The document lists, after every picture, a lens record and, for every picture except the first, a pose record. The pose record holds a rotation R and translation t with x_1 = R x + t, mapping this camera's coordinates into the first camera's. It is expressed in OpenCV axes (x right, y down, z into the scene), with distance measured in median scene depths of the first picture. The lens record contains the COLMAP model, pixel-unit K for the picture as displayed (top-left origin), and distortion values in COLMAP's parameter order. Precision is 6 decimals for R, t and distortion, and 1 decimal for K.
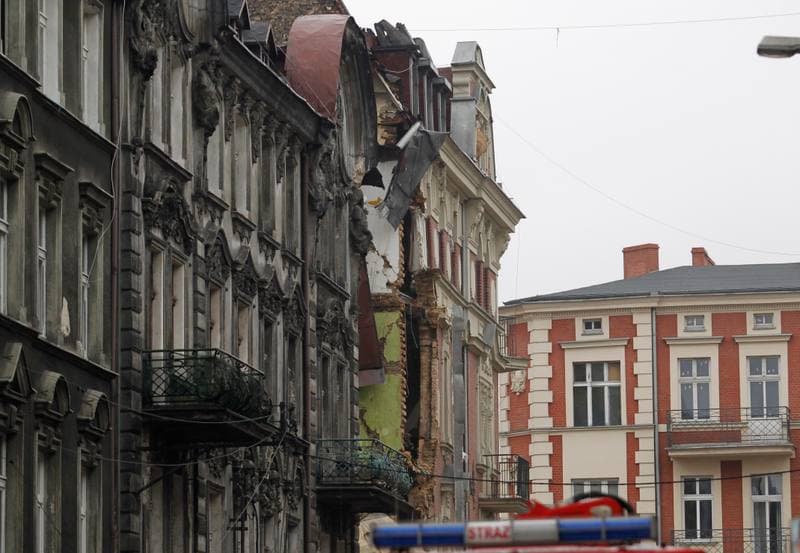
lens RADIAL K [[3891.6, 0, 400.0], [0, 3891.6, 276.5], [0, 0, 1]] dist [0.045031, 4.577126]
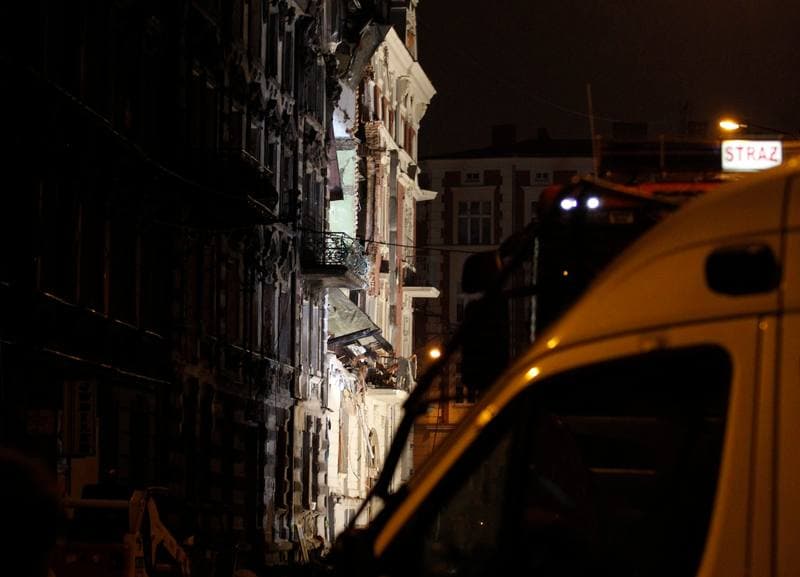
lens RADIAL K [[2410.6, 0, 400.0], [0, 2410.6, 288.5], [0, 0, 1]] dist [-0.174134, -0.676358]
pose [[0.998976, 0.024980, 0.037721, -0.011246], [-0.026738, 0.998544, 0.046854, 0.012965], [-0.036495, -0.047814, 0.998189, 0.091347]]
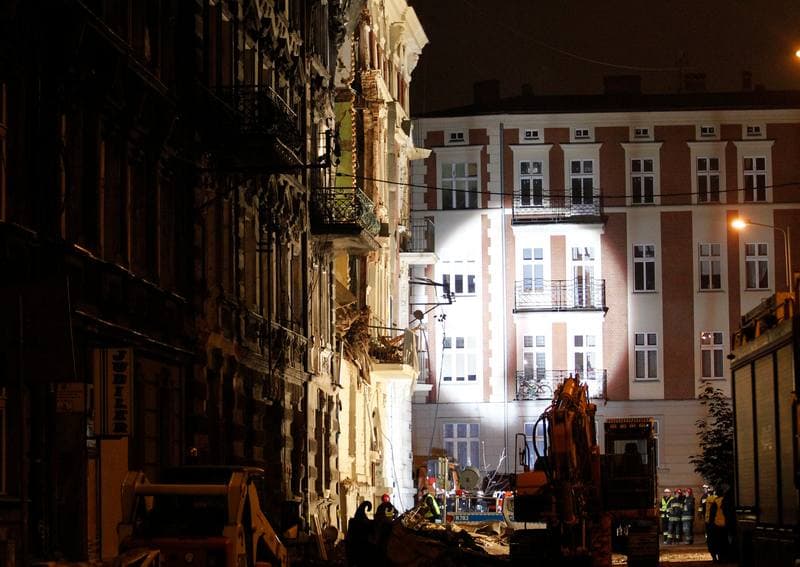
lens RADIAL K [[2499.9, 0, 400.0], [0, 2499.9, 283.5], [0, 0, 1]] dist [-0.217810, -2.001611]
pose [[0.997833, 0.006262, 0.065502, -0.027498], [-0.009672, 0.998607, 0.051878, 0.018987], [-0.065086, -0.052399, 0.996503, 0.128366]]
